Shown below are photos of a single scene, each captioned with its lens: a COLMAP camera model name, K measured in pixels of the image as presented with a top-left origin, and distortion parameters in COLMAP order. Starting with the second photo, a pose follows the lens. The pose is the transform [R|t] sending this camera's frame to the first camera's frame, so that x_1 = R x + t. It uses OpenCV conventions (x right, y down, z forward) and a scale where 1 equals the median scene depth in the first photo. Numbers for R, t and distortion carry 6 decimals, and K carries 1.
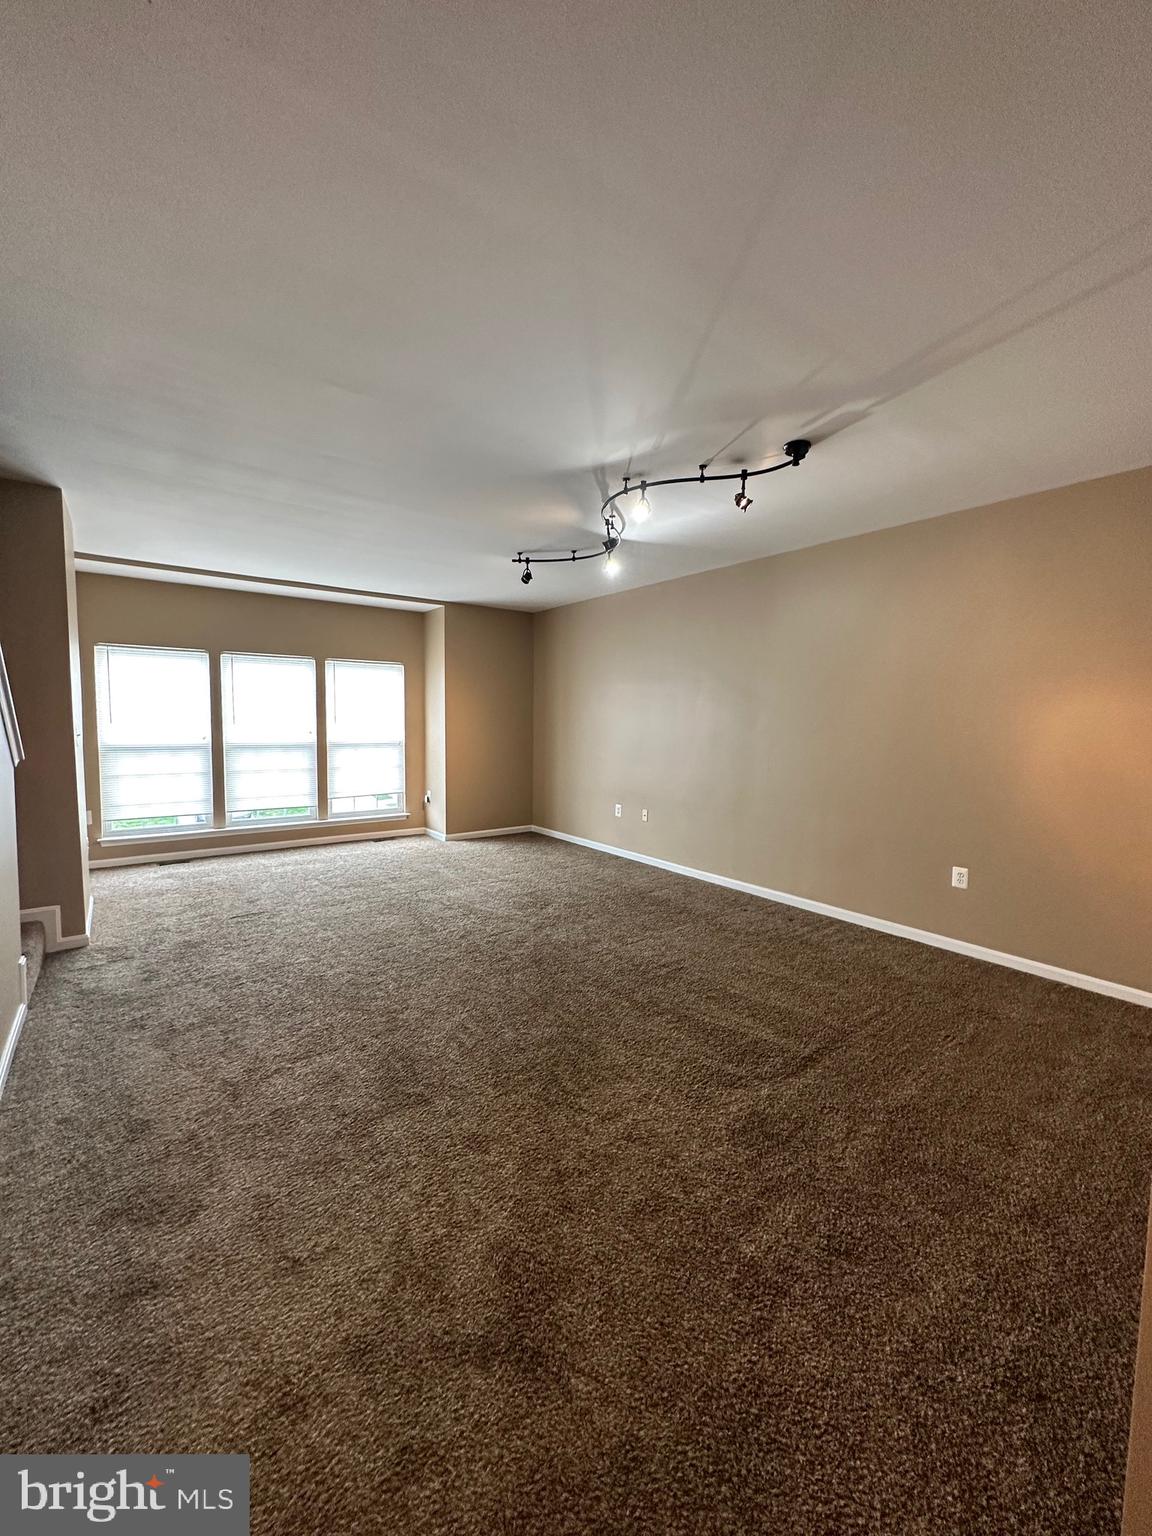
lens RADIAL K [[612.6, 0, 576.8], [0, 612.6, 766.6], [0, 0, 1]] dist [-0.003438, 0.000827]
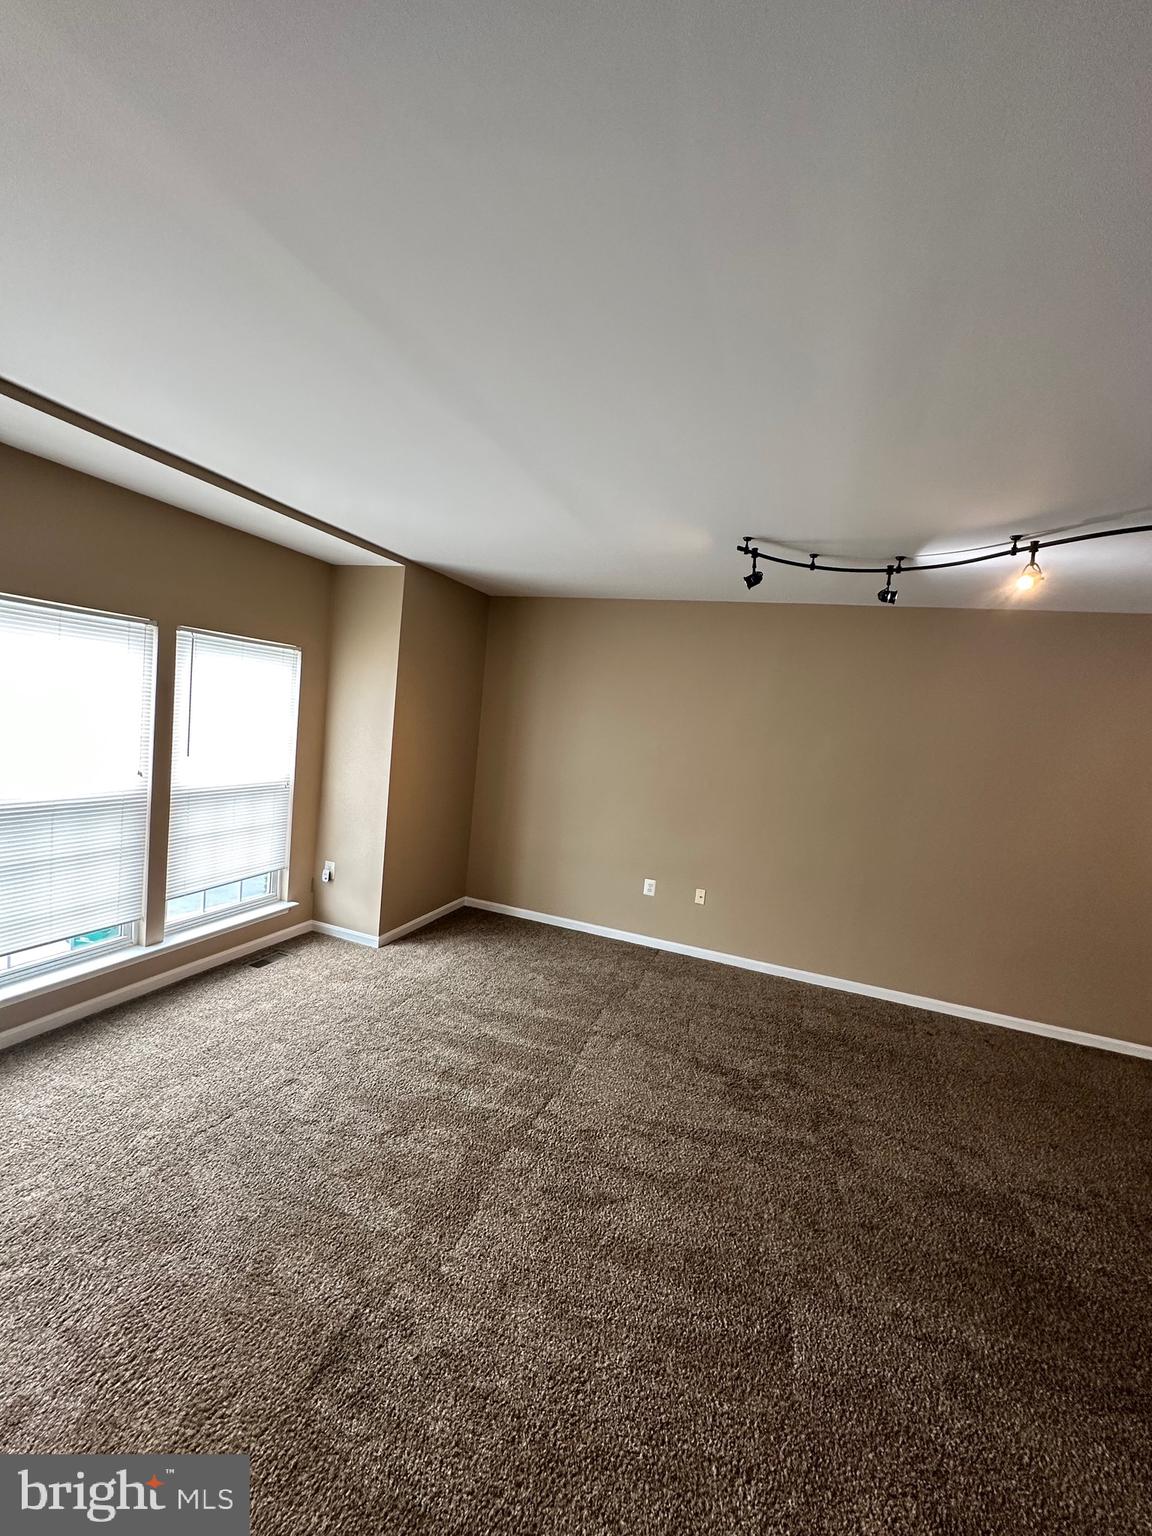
lens RADIAL K [[612.6, 0, 576.8], [0, 612.6, 766.6], [0, 0, 1]] dist [-0.003438, 0.000827]
pose [[0.838258, 0.028630, 0.544522, -0.399503], [-0.045668, 0.998798, 0.017788, -0.082846], [-0.543358, -0.039778, 0.838558, 0.391275]]
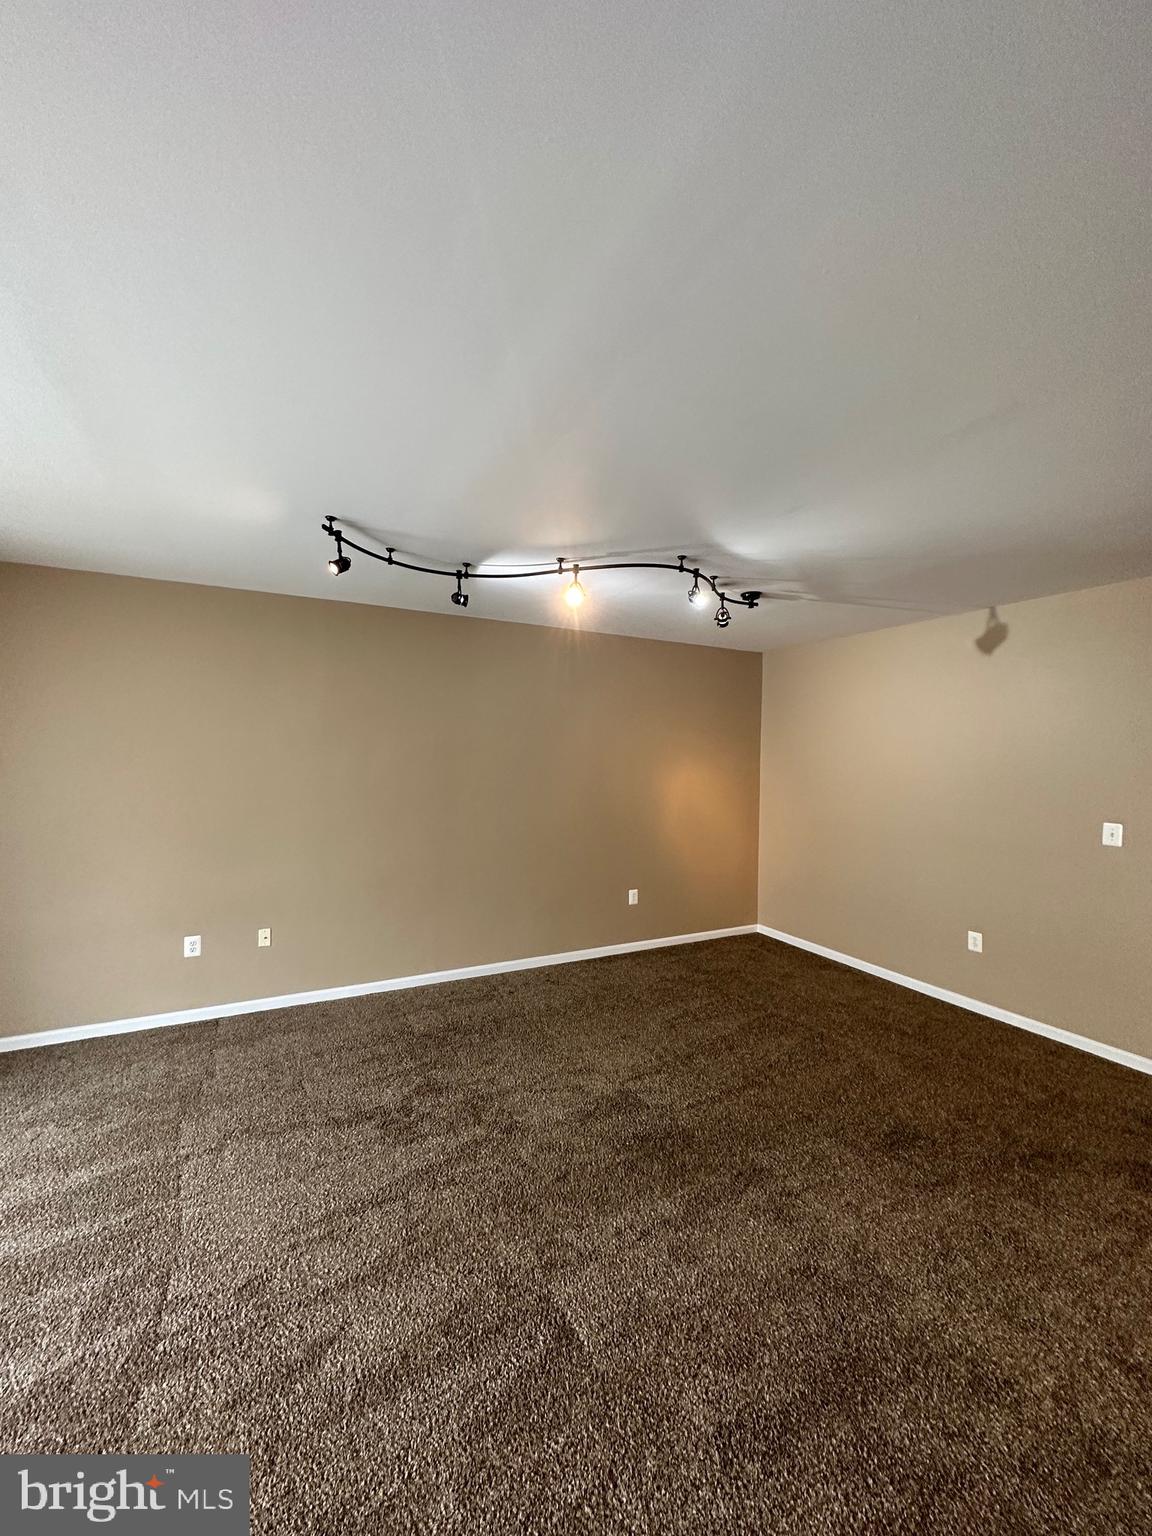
lens RADIAL K [[612.6, 0, 576.8], [0, 612.6, 766.6], [0, 0, 1]] dist [-0.003438, 0.000827]
pose [[0.162240, -0.020886, 0.986530, -0.426800], [0.069853, 0.997511, 0.009631, -0.077943], [-0.984276, 0.067349, 0.163295, 0.490201]]
